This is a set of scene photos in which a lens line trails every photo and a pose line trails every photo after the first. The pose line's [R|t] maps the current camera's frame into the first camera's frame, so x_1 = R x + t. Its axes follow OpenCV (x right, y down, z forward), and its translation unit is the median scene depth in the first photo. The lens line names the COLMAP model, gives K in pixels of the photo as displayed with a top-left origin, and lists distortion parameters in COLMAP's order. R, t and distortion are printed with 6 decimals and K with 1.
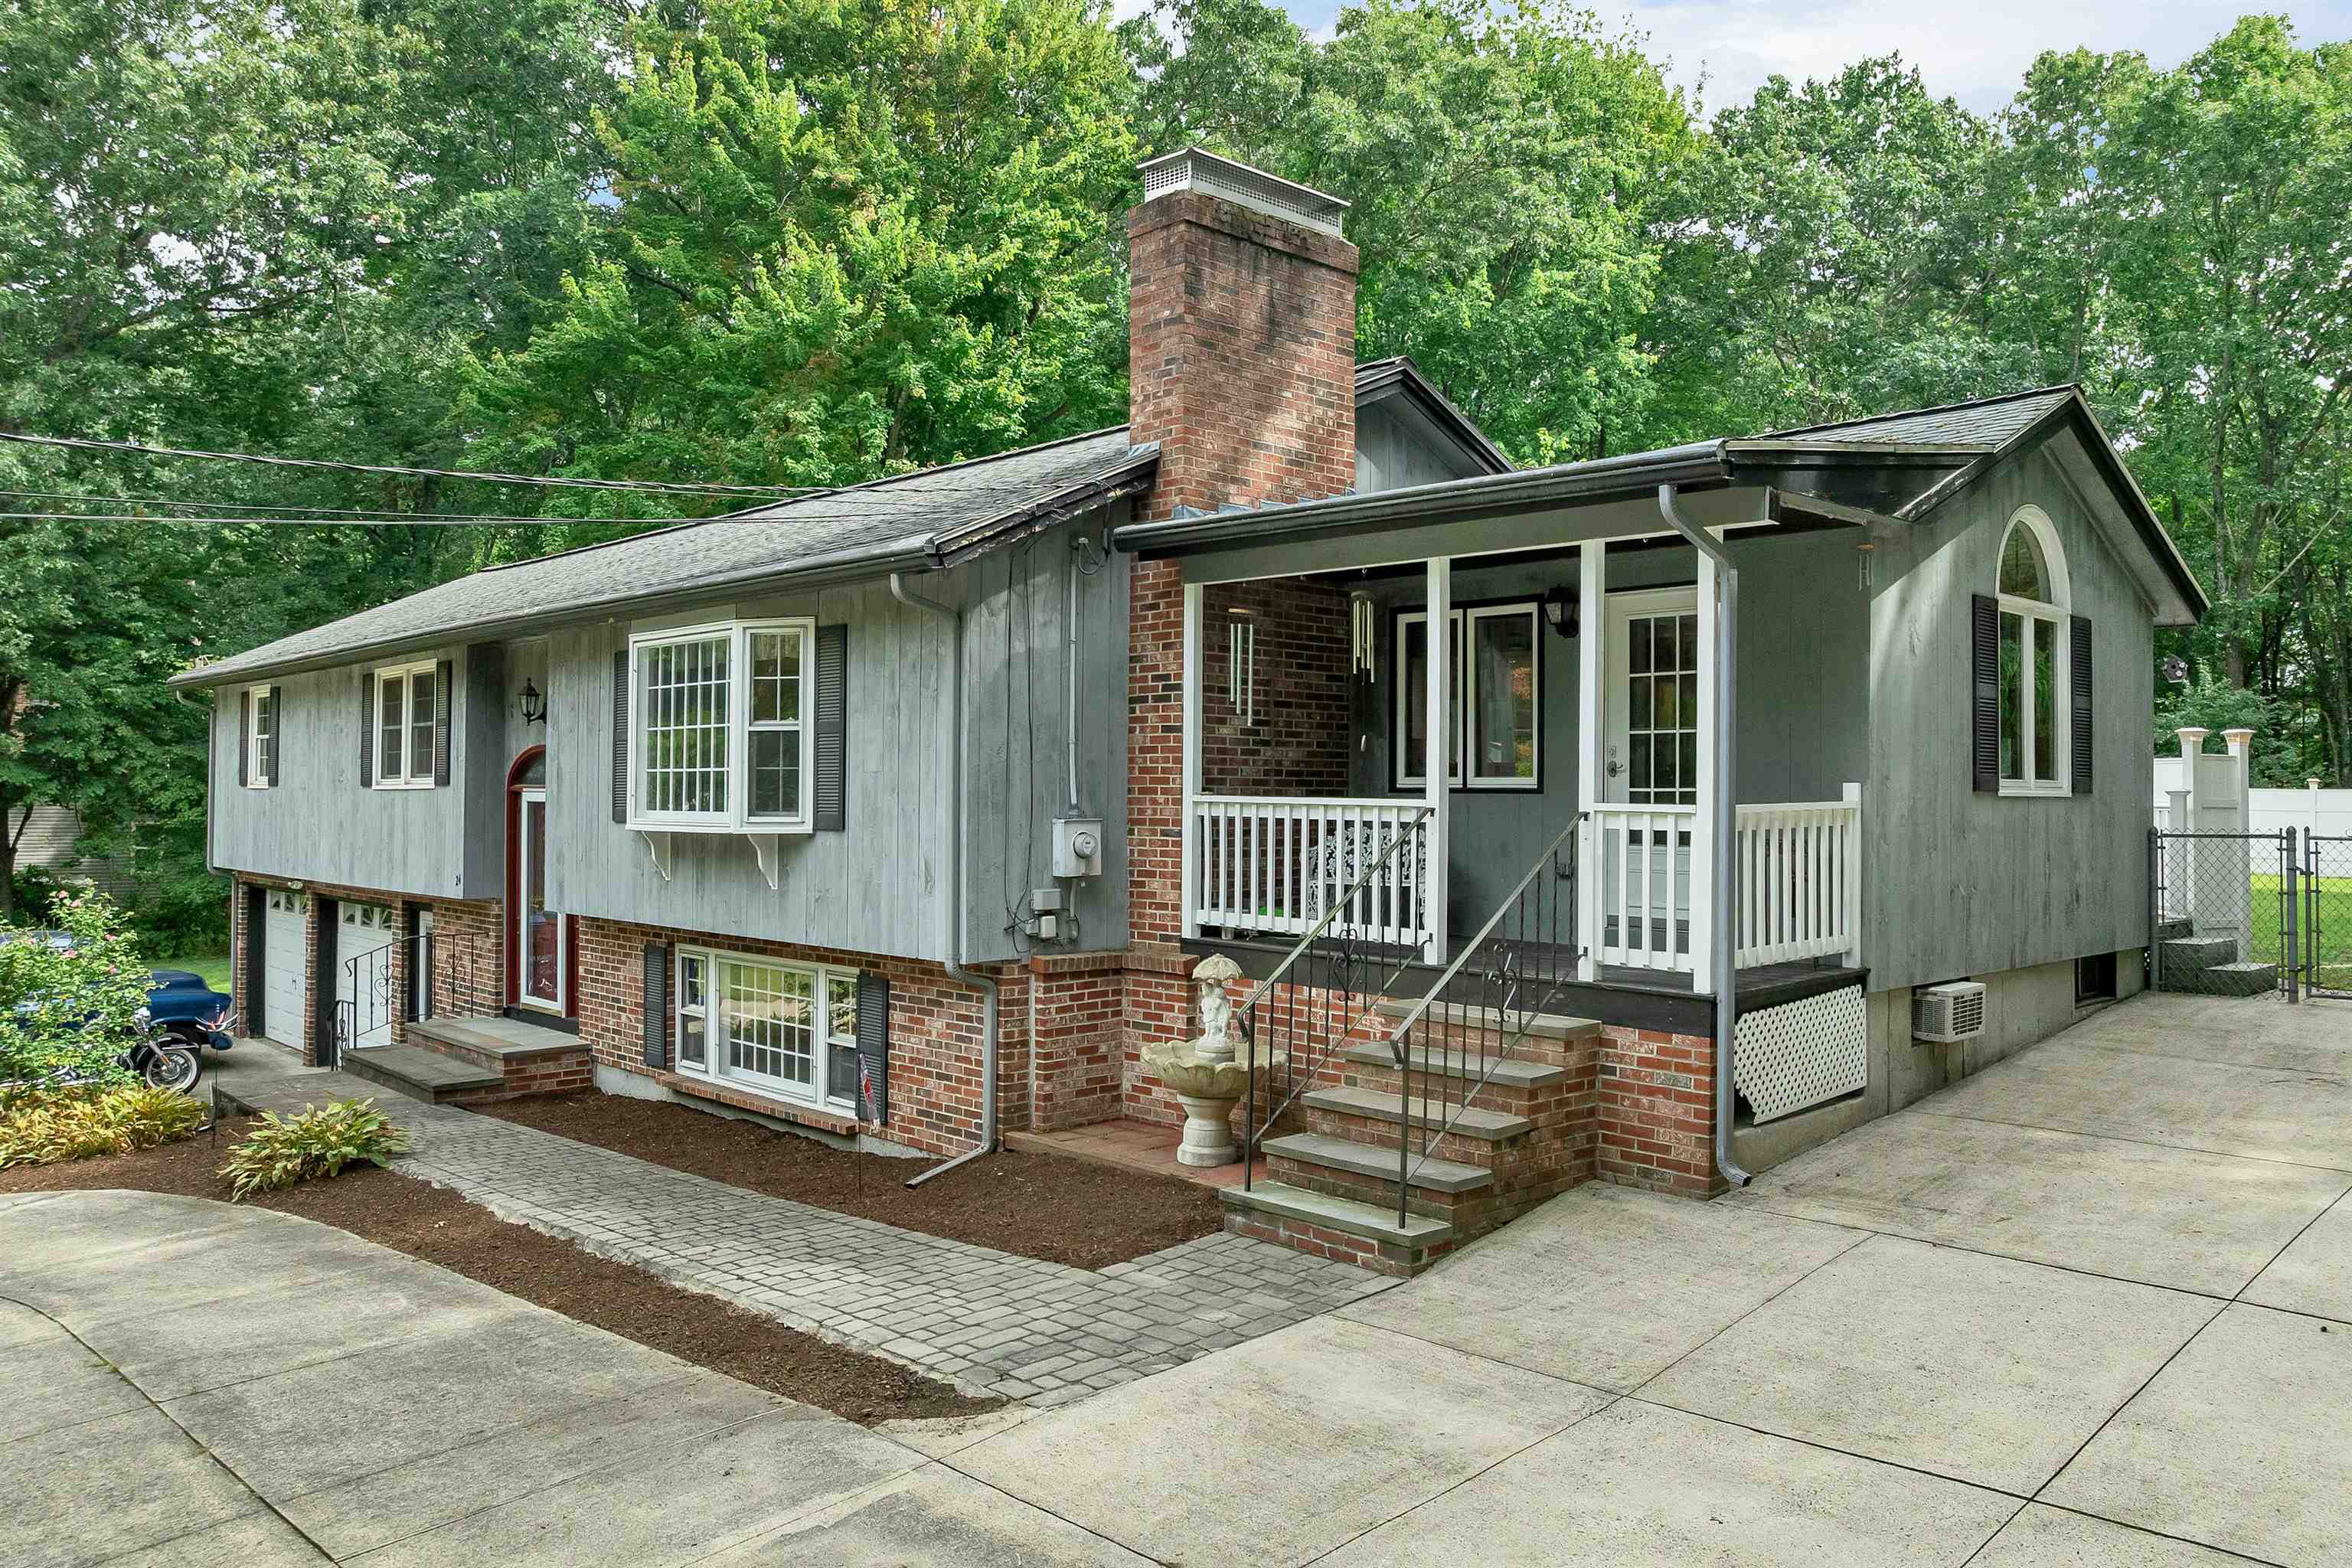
lens RADIAL K [[1695.8, 0, 1190.2], [0, 1695.8, 771.3], [0, 0, 1]] dist [-0.028837, -0.005659]
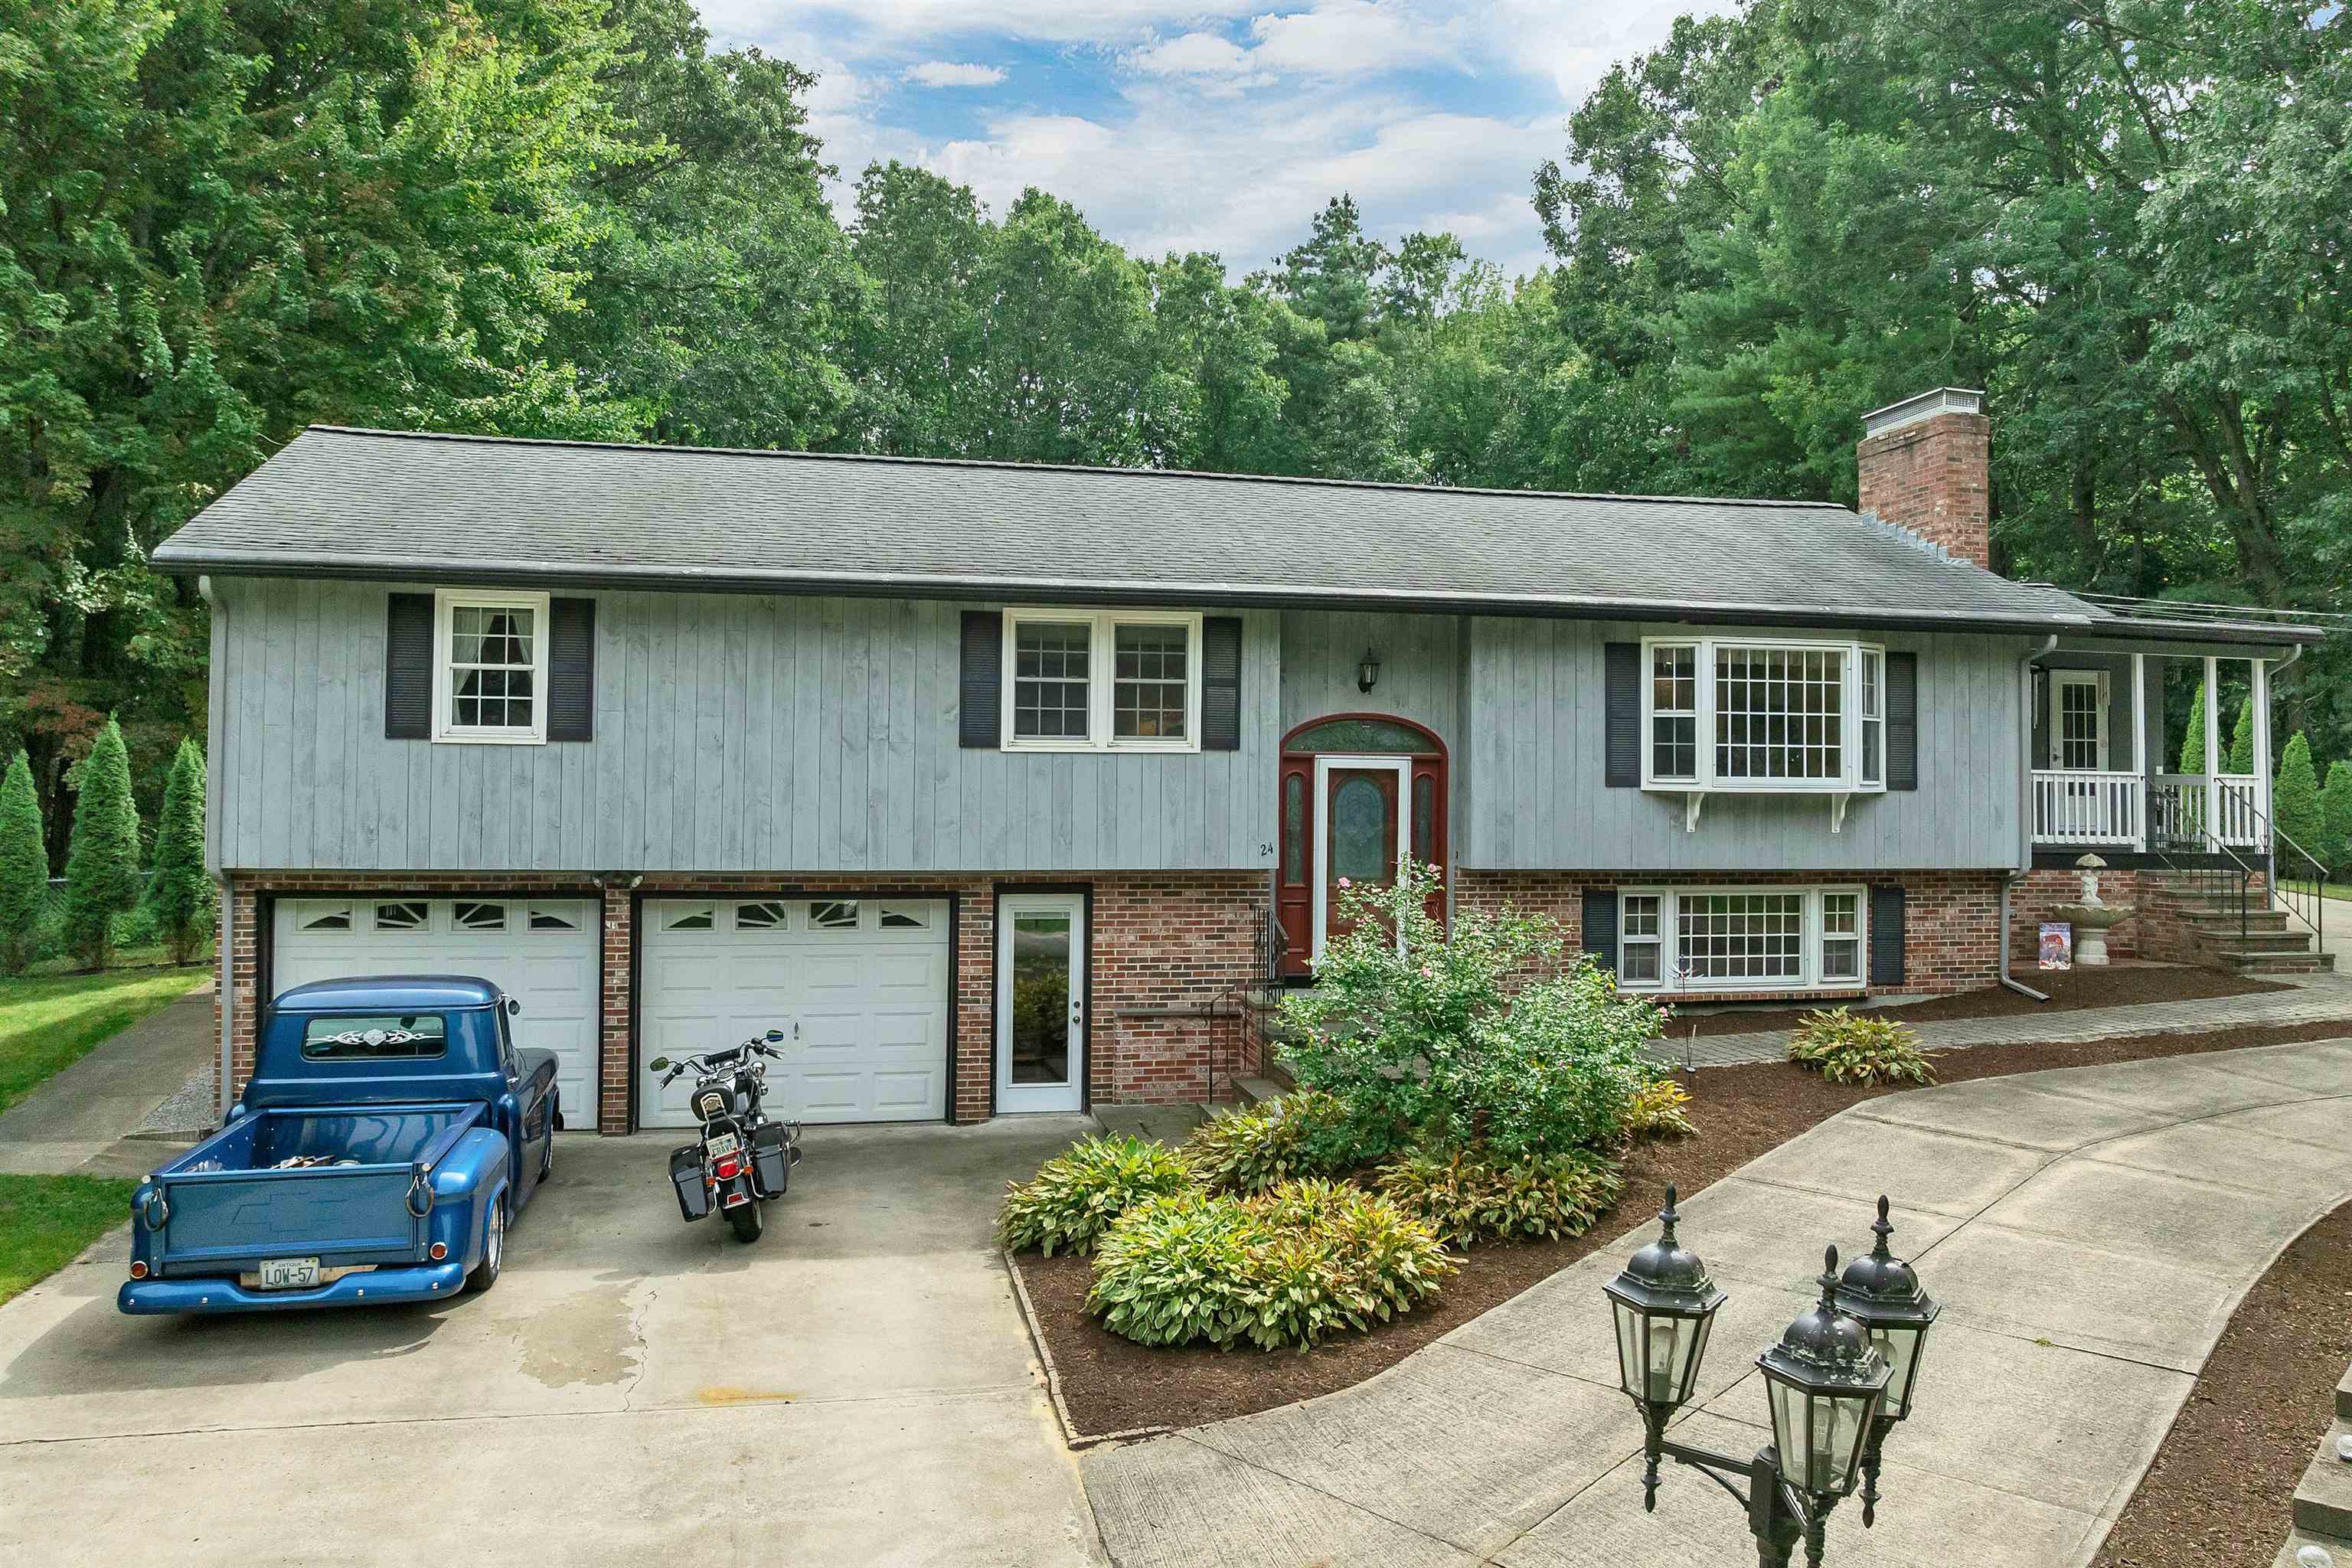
lens RADIAL K [[1705.0, 0, 1181.9], [0, 1705.0, 755.2], [0, 0, 1]] dist [-0.040379, 0.001966]
pose [[0.534106, 0.019301, 0.845197, -1.727039], [-0.015810, 0.999793, -0.012840, 0.032021], [-0.845270, -0.006504, 0.534301, 0.703518]]
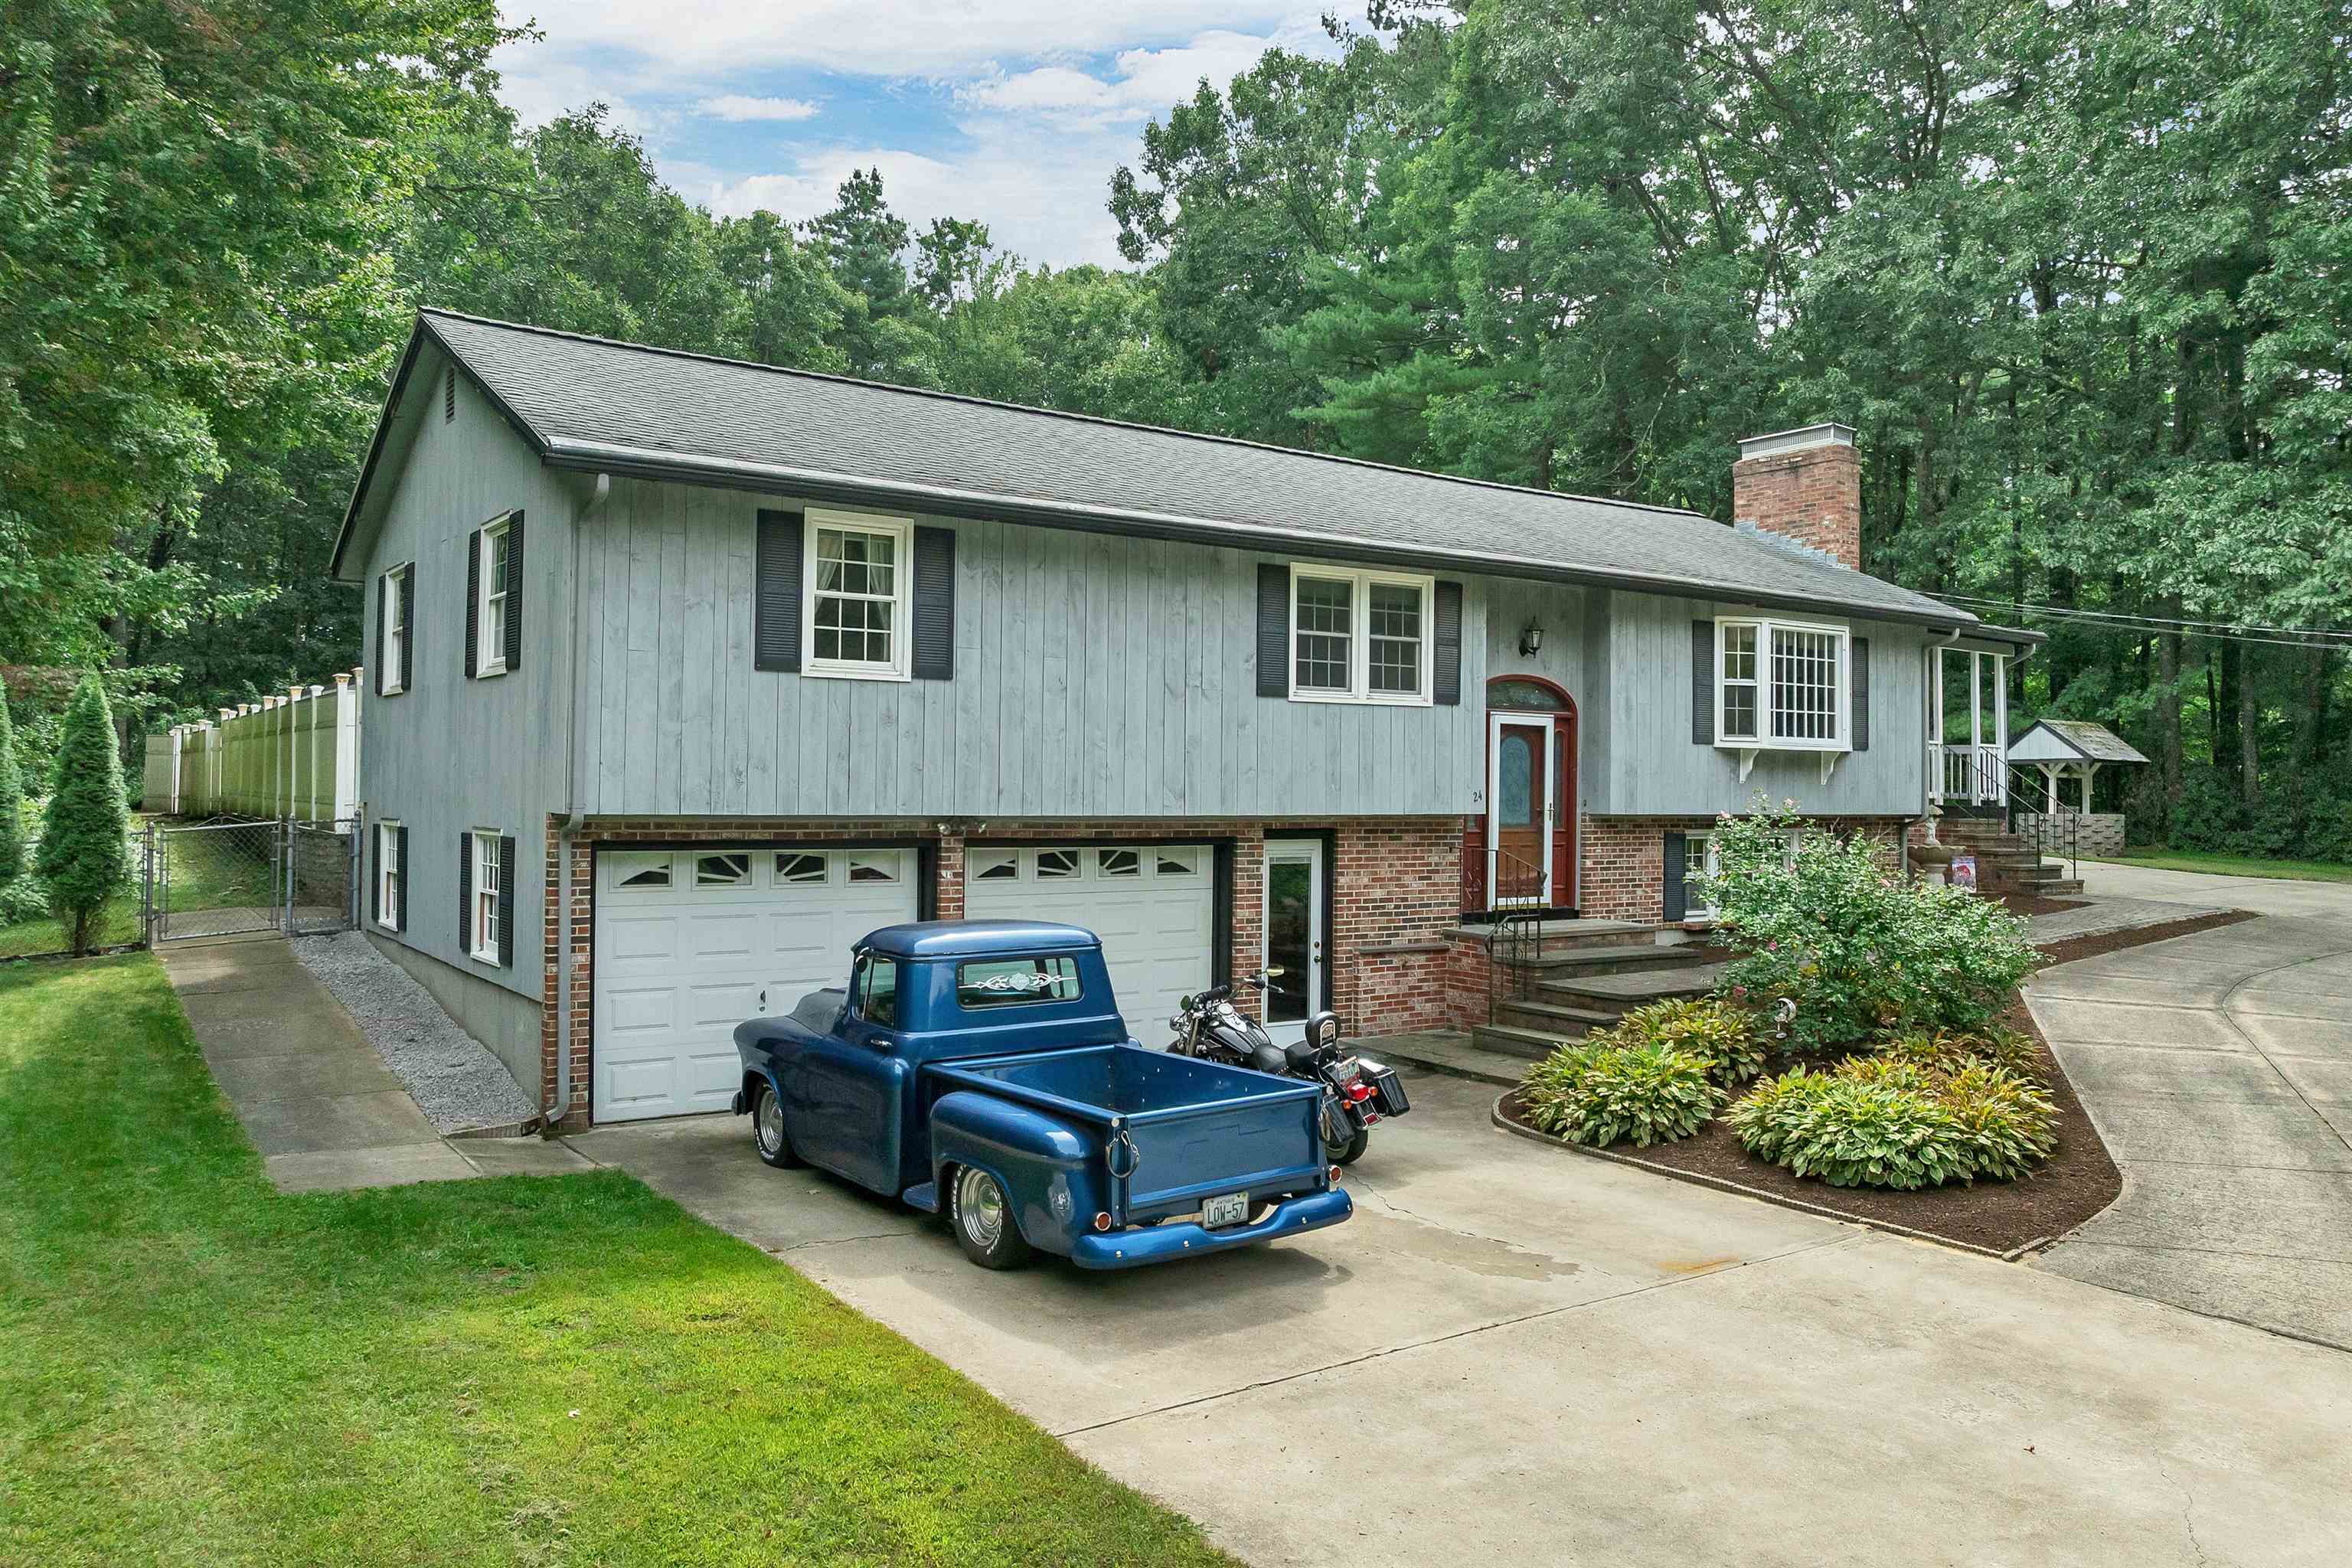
lens RADIAL K [[1705.0, 0, 1181.9], [0, 1705.0, 755.2], [0, 0, 1]] dist [-0.040379, 0.001966]
pose [[0.158084, 0.016956, 0.987280, -2.033881], [-0.019846, 0.999705, -0.013992, 0.076704], [-0.987226, -0.017382, 0.158374, 1.361447]]
